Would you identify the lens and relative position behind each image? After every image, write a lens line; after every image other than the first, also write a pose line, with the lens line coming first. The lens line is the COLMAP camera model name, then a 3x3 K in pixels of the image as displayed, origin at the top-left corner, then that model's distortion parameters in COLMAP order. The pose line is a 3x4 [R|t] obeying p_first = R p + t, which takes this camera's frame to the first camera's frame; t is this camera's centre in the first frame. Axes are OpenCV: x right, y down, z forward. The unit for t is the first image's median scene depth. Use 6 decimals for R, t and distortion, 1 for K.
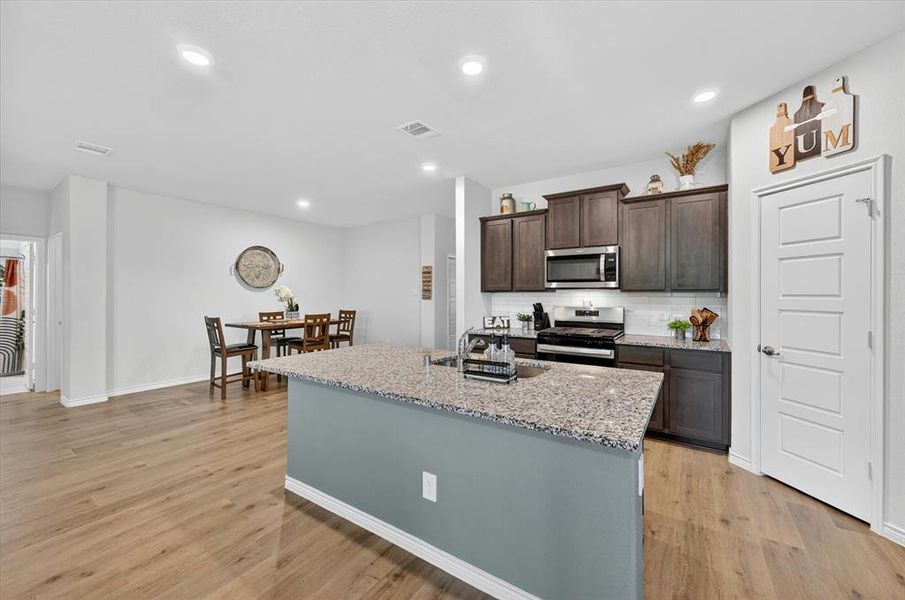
lens RADIAL K [[357.6, 0, 454.4], [0, 357.6, 294.3], [0, 0, 1]] dist [-0.001239, 0.000225]
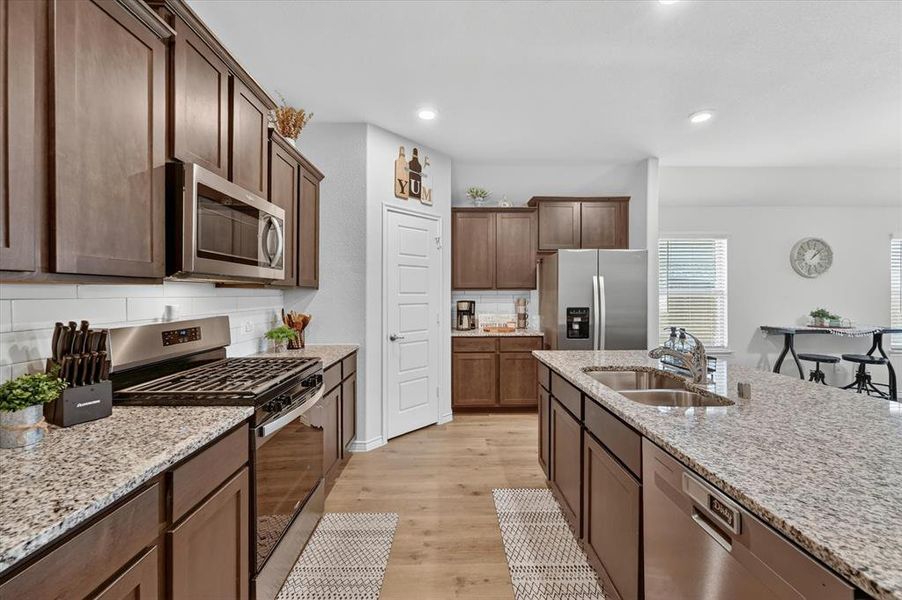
lens RADIAL K [[357.1, 0, 452.0], [0, 357.1, 296.8], [0, 0, 1]] dist [-0.001139, -0.000256]
pose [[-0.573367, -0.005491, 0.819281, -0.194258], [0.003324, 0.999954, 0.009028, 0.004334], [-0.819292, 0.007899, -0.573322, 1.176995]]
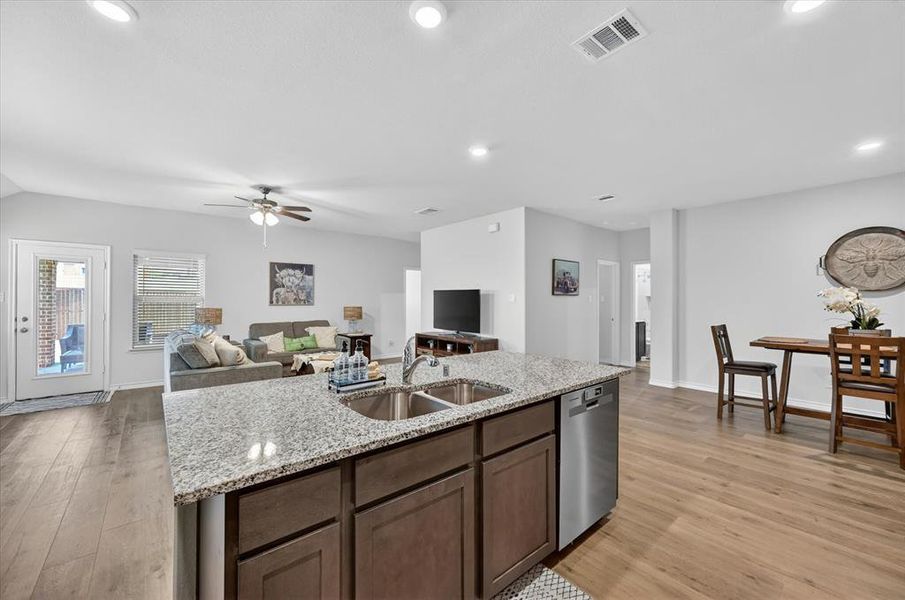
lens RADIAL K [[359.2, 0, 453.7], [0, 359.2, 298.2], [0, 0, 1]] dist [-0.000048, 0.000218]
pose [[-0.272277, -0.005147, -0.962205, 0.530518], [-0.004302, 0.999982, -0.004132, 0.000717], [0.962209, 0.003015, -0.272295, 0.824611]]
